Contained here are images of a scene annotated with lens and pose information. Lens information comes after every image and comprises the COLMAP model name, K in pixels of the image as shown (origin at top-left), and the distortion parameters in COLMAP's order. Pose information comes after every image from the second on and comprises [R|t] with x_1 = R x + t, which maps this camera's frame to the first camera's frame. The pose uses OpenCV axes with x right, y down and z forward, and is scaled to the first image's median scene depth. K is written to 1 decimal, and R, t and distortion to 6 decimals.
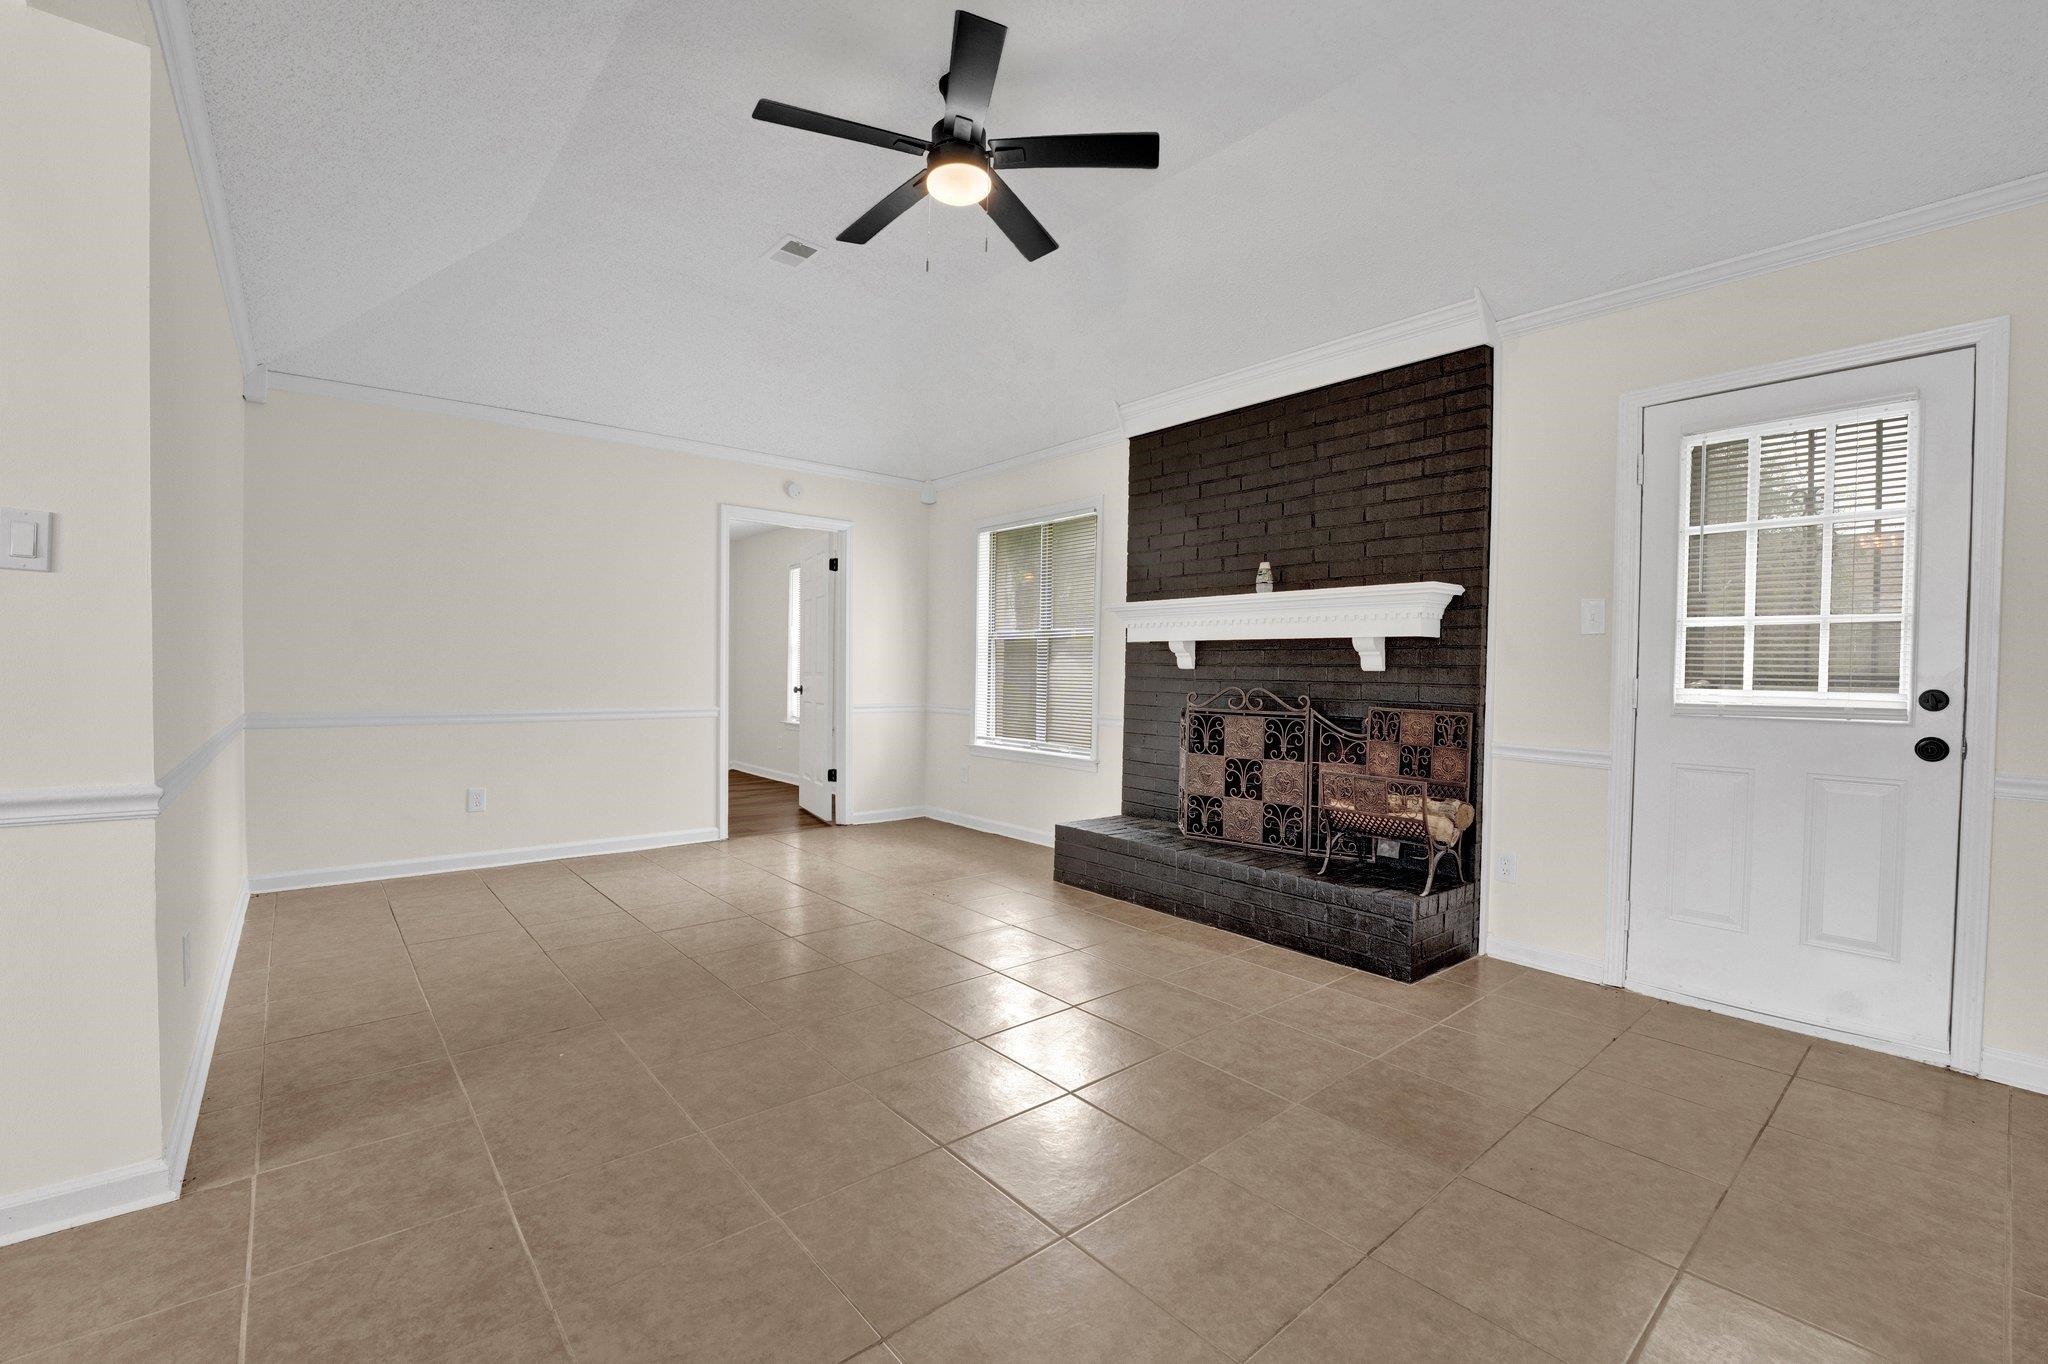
lens RADIAL K [[864.2, 0, 1017.3], [0, 864.2, 683.6], [0, 0, 1]] dist [-0.023898, 0.002580]
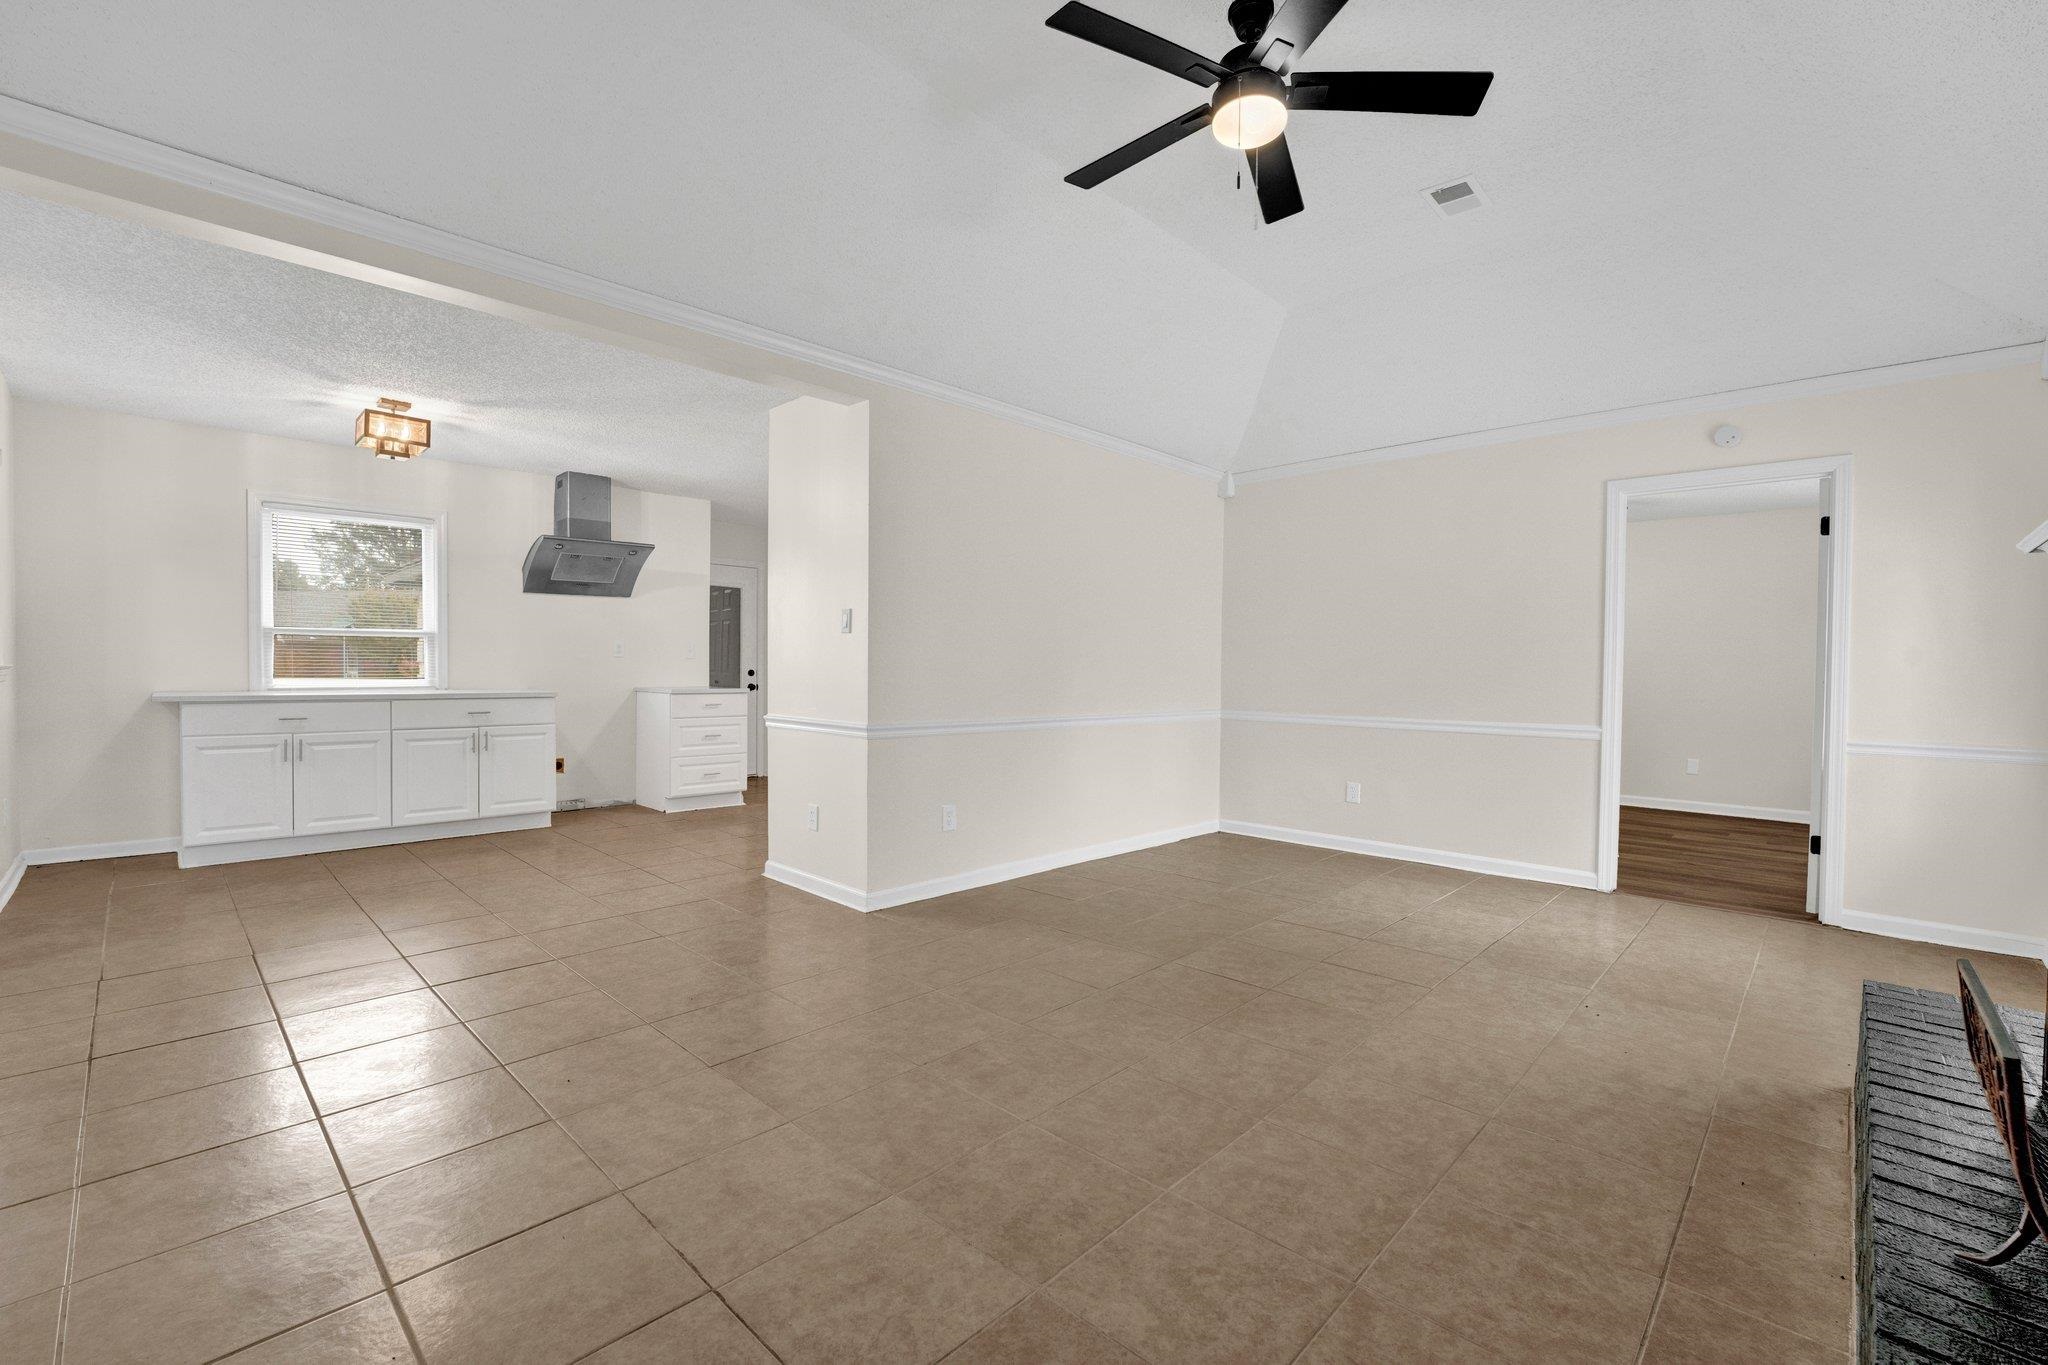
lens RADIAL K [[864.2, 0, 1023.1], [0, 864.2, 691.3], [0, 0, 1]] dist [-0.023898, 0.002580]
pose [[0.113740, 0.018920, -0.993330, 0.612515], [-0.028880, 0.999459, 0.015730, -0.007408], [0.993091, 0.026898, 0.114225, 0.541217]]
